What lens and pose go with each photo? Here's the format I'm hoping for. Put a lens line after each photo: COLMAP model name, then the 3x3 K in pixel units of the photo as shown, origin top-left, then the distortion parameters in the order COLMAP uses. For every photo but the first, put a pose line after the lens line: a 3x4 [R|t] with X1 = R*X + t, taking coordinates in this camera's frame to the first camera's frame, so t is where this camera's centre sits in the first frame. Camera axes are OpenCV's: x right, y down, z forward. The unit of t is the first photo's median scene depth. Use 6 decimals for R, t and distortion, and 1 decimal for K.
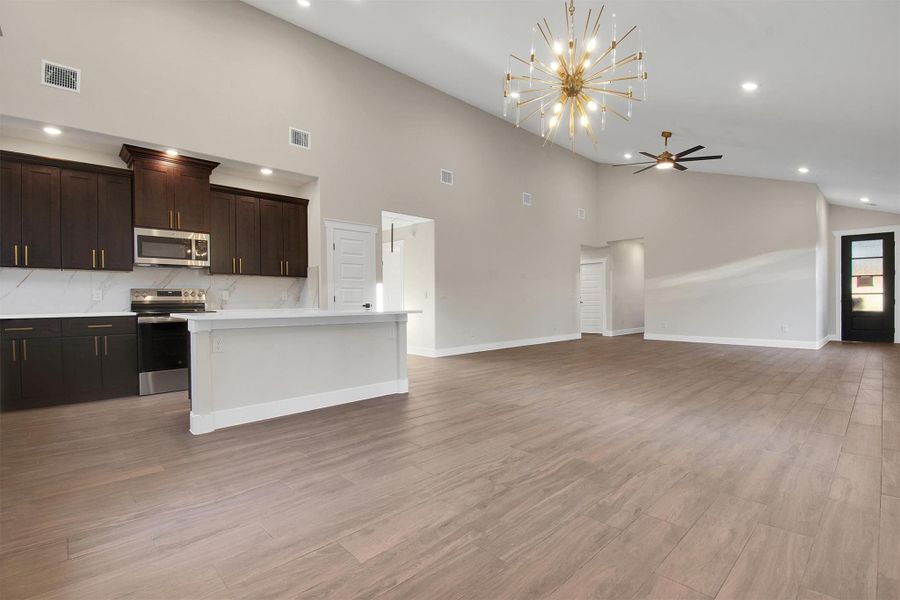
lens RADIAL K [[416.6, 0, 469.2], [0, 416.6, 317.2], [0, 0, 1]] dist [-0.017203, -0.000427]
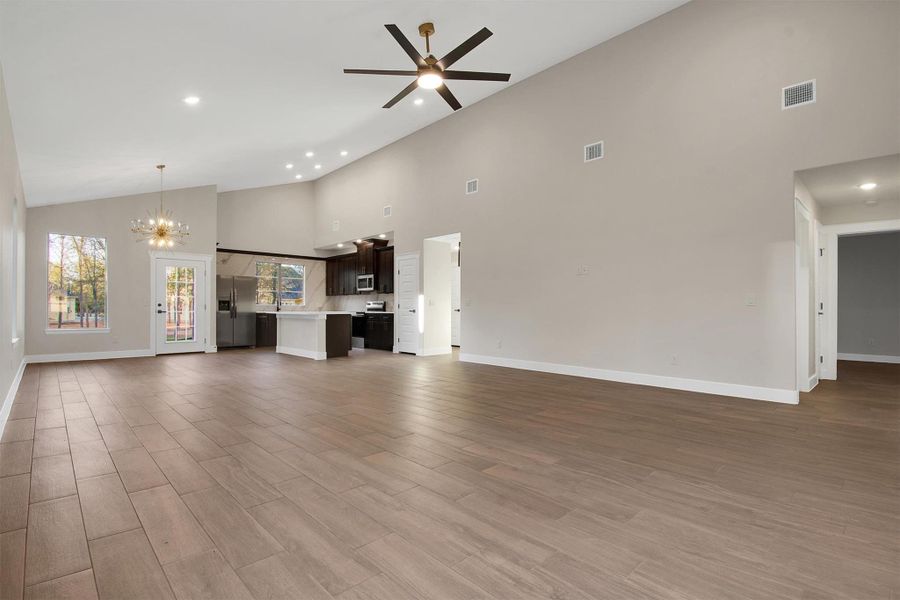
lens RADIAL K [[437.1, 0, 448.3], [0, 437.1, 309.4], [0, 0, 1]] dist [-0.001463, -0.000131]
pose [[-0.030240, 0.005586, -0.999527, 1.355424], [-0.039380, 0.999201, 0.006775, -0.052654], [0.998767, 0.039567, -0.029996, 1.304803]]
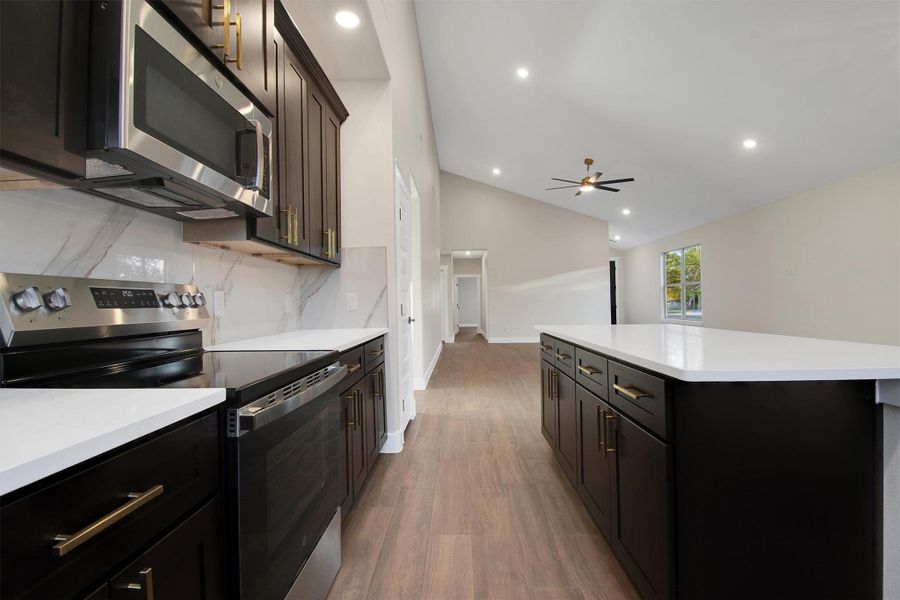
lens RADIAL K [[400.9, 0, 457.3], [0, 400.9, 298.3], [0, 0, 1]] dist [-0.000030, -0.000457]
pose [[0.701654, 0.006298, 0.712490, -0.685929], [0.036635, 0.998319, -0.044902, -0.034463], [-0.711576, 0.057608, 0.700244, 0.610327]]
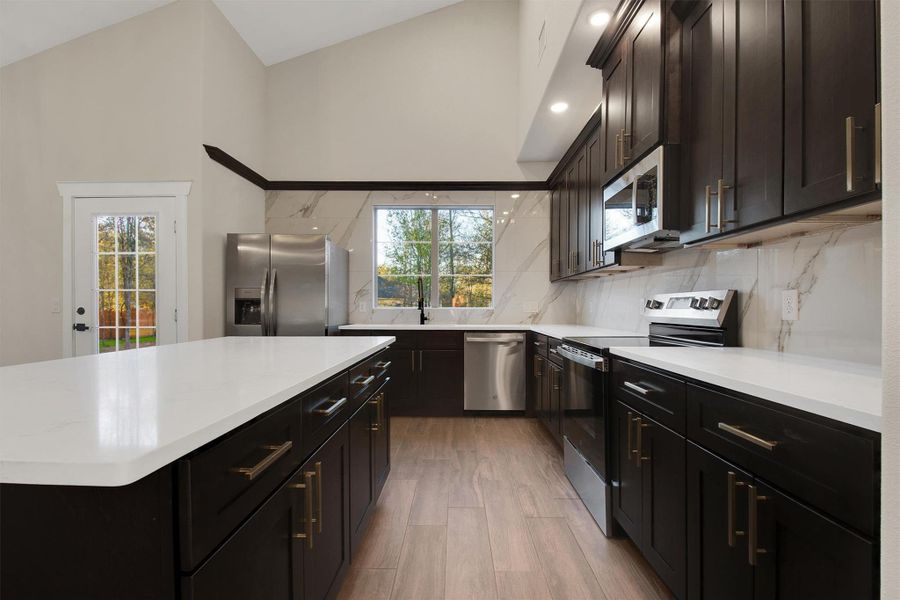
lens RADIAL K [[414.2, 0, 450.8], [0, 414.2, 309.8], [0, 0, 1]] dist [-0.001280, -0.000161]
pose [[-0.709089, 0.008145, -0.705072, -0.199752], [-0.024342, 0.999055, 0.036021, -0.054356], [0.704699, 0.042705, -0.708220, 1.034864]]
